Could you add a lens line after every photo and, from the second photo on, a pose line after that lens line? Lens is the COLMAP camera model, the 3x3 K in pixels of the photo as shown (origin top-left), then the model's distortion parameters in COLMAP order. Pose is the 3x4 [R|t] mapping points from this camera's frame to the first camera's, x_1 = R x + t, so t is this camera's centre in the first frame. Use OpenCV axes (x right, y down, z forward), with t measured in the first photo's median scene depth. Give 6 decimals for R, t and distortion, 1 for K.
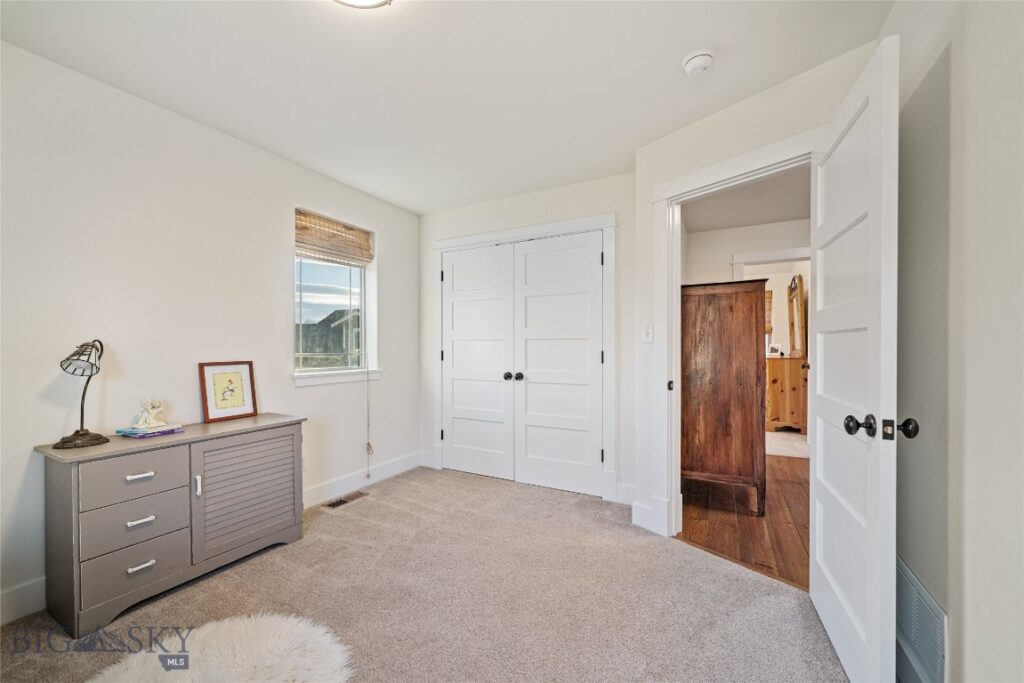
lens RADIAL K [[400.8, 0, 512.6], [0, 400.8, 346.3], [0, 0, 1]] dist [-0.001390, 0.000048]
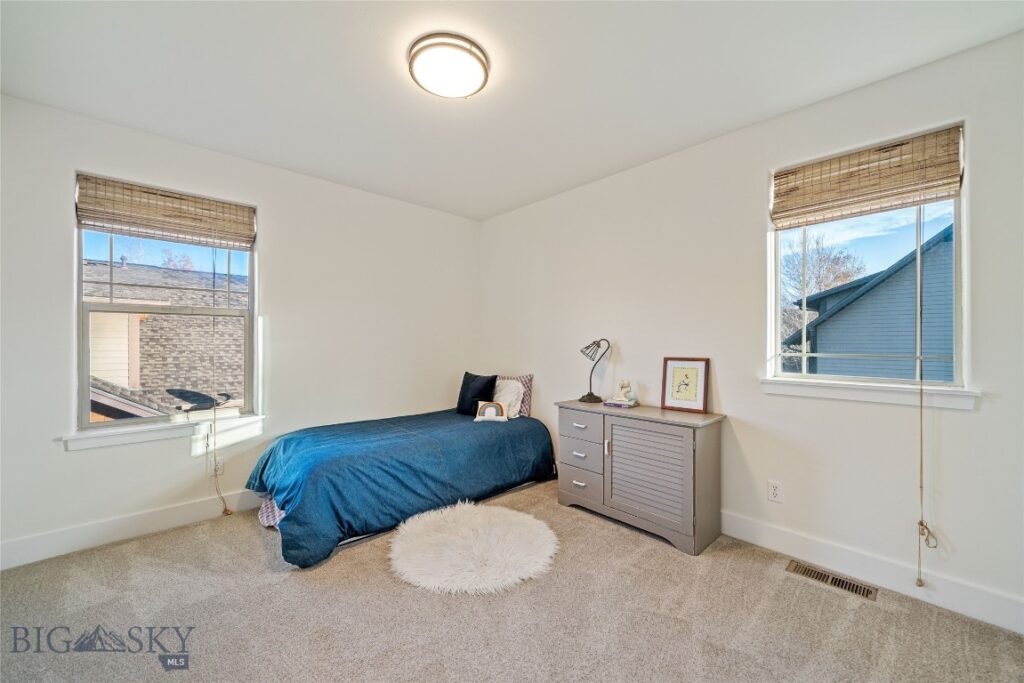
lens RADIAL K [[400.8, 0, 512.4], [0, 400.8, 341.8], [0, 0, 1]] dist [-0.001390, 0.000048]
pose [[-0.318898, -0.003268, -0.947783, 0.452178], [-0.003585, 0.999991, -0.002241, -0.000434], [0.947782, 0.002683, -0.318907, 0.876134]]
